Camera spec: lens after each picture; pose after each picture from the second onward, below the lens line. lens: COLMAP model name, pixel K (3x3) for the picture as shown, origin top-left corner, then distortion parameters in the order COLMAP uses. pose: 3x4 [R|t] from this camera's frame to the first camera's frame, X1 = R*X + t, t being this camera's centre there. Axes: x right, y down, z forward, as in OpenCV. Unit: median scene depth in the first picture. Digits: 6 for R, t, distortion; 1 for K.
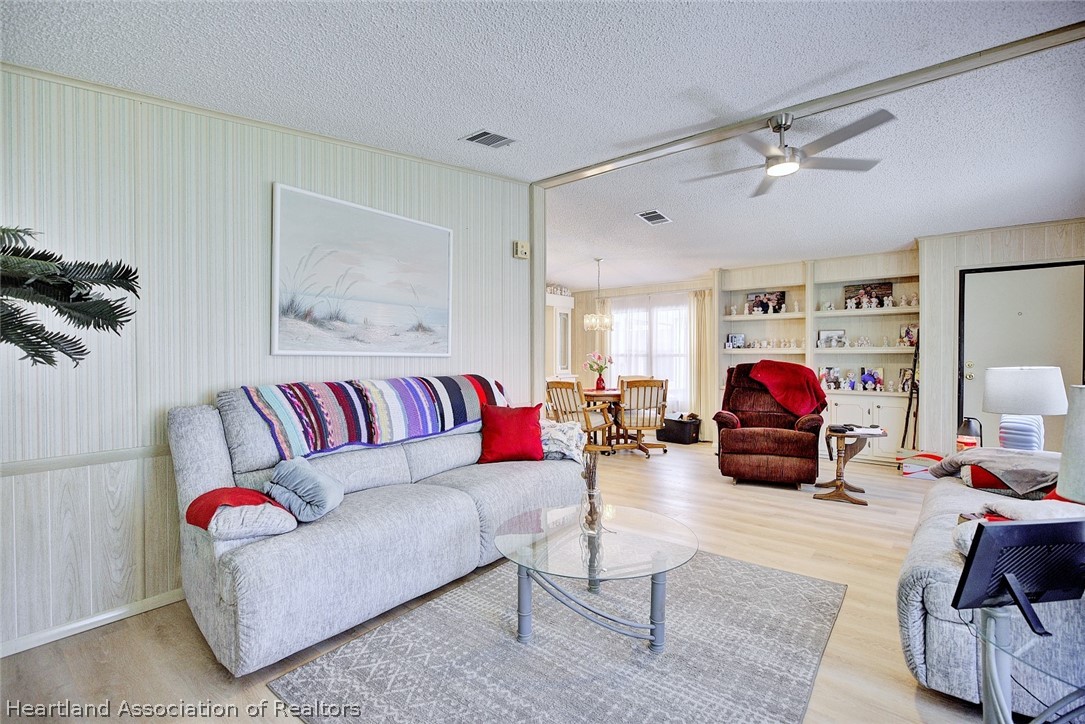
lens RADIAL K [[499.3, 0, 536.5], [0, 499.3, 356.5], [0, 0, 1]] dist [-0.007105, 0.000412]
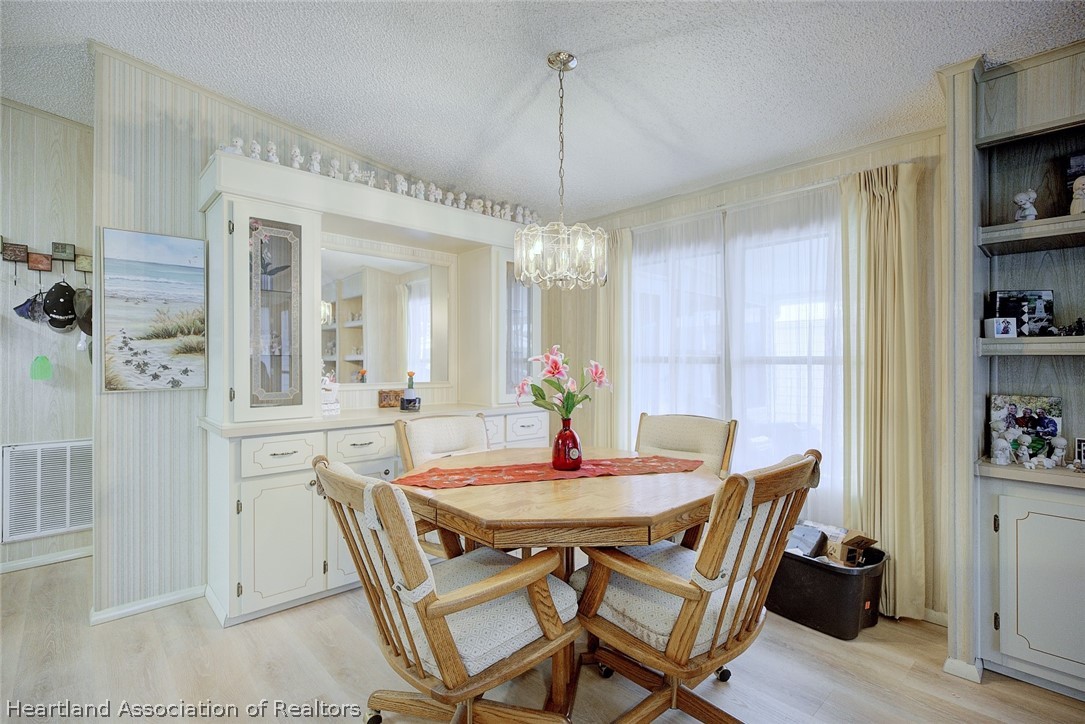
lens RADIAL K [[499.3, 0, 543.5], [0, 499.3, 362.3], [0, 0, 1]] dist [-0.007105, 0.000412]
pose [[0.993512, 0.002100, -0.113712, 0.186858], [-0.001941, 0.999997, 0.001507, -0.001979], [0.113715, -0.001276, 0.993513, 0.855419]]
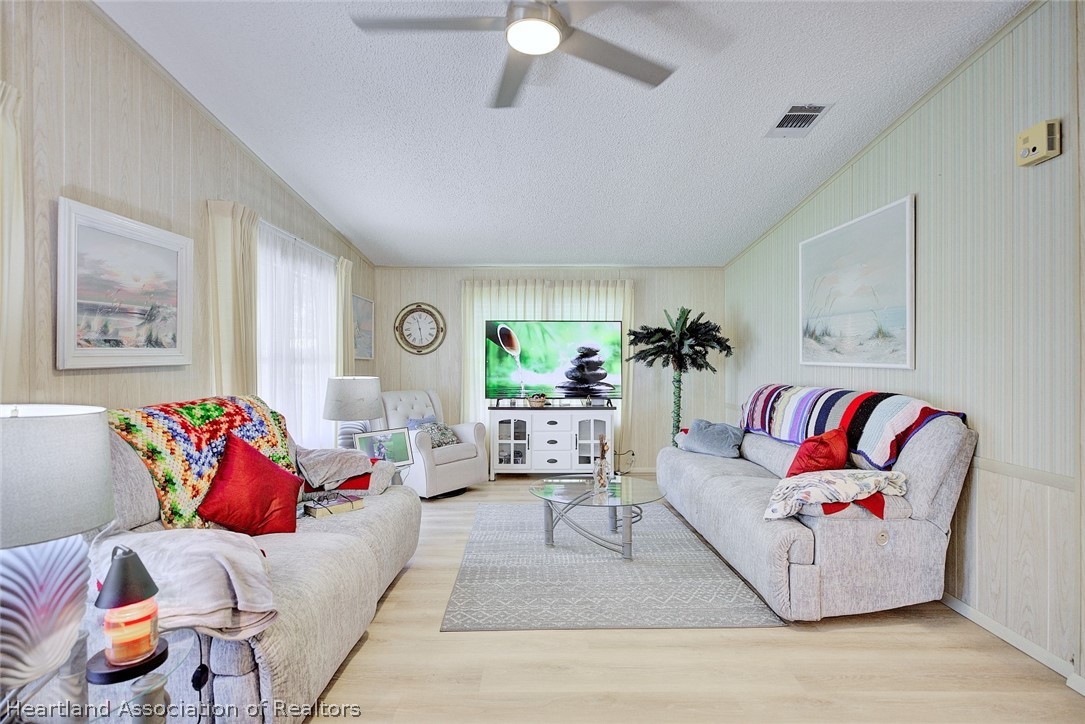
lens RADIAL K [[537.0, 0, 541.6], [0, 537.0, 367.1], [0, 0, 1]] dist [-0.004736, -0.001295]
pose [[-0.765662, 0.007556, -0.643198, 0.537157], [0.000089, 0.999932, 0.011640, -0.008097], [0.643243, 0.008855, -0.765611, 0.902180]]
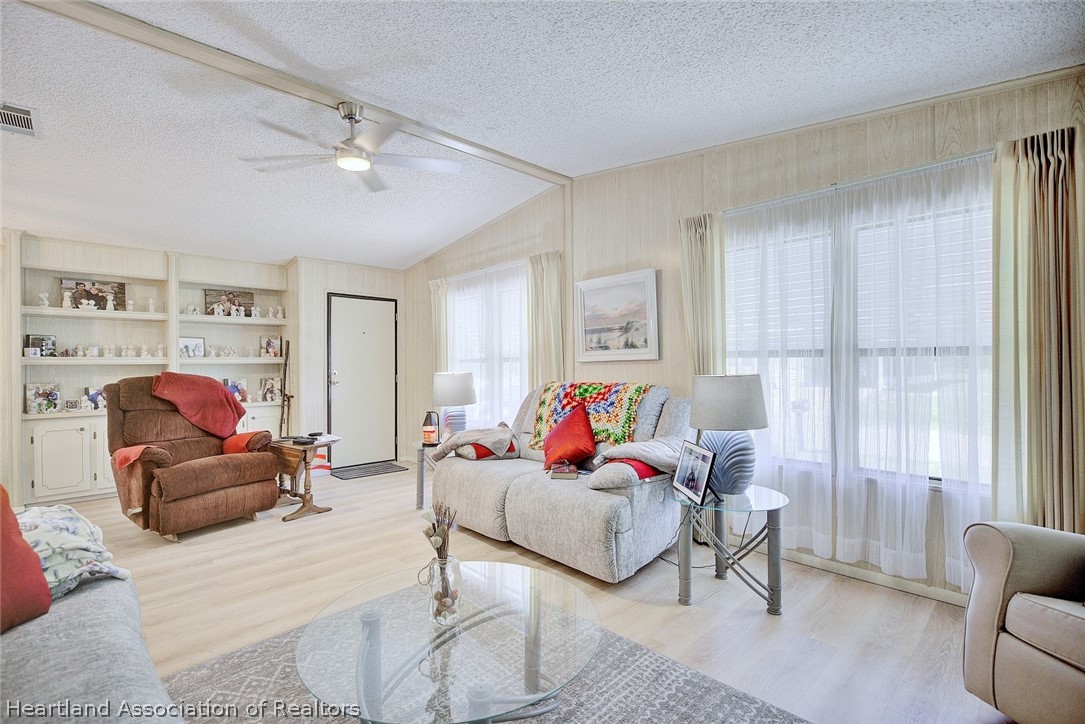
lens RADIAL K [[499.3, 0, 540.9], [0, 499.3, 362.9], [0, 0, 1]] dist [-0.007105, 0.000412]
pose [[0.103440, 0.002157, 0.994633, -0.240889], [0.010248, 0.999942, -0.003234, 0.001246], [-0.994583, 0.010527, 0.103412, 0.346537]]
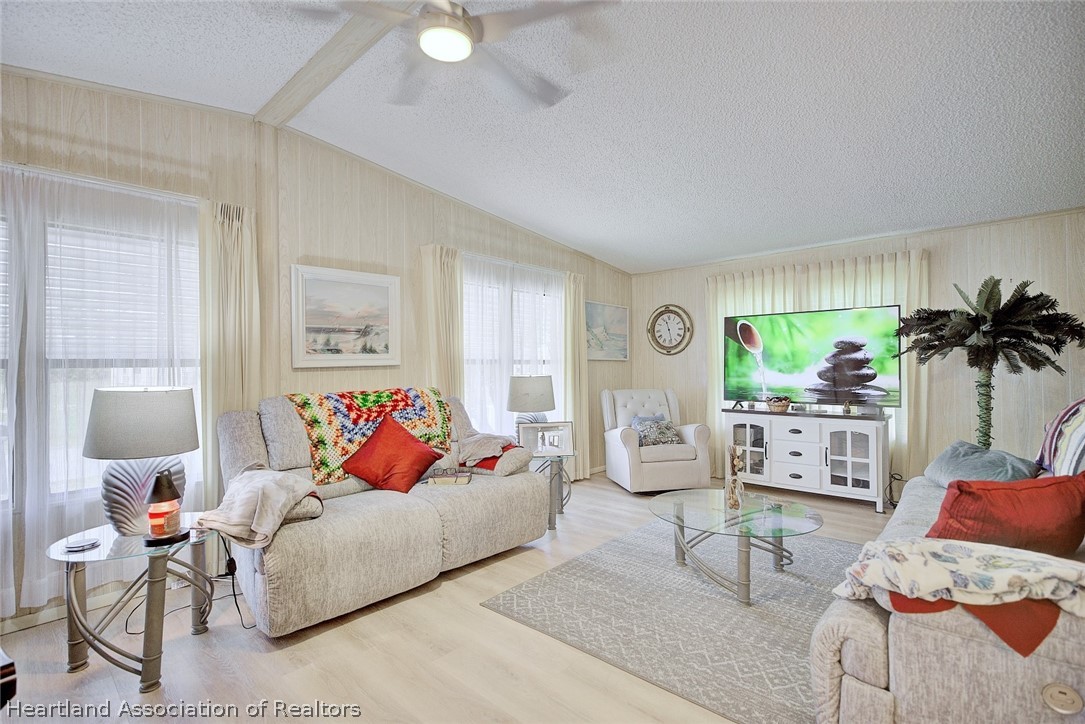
lens RADIAL K [[499.3, 0, 543.4], [0, 499.3, 365.4], [0, 0, 1]] dist [-0.007105, 0.000412]
pose [[-0.998817, 0.011044, 0.047358, 0.220904], [0.011055, 0.999939, -0.000017, -0.001630], [-0.047355, 0.000506, -0.998878, 0.965134]]
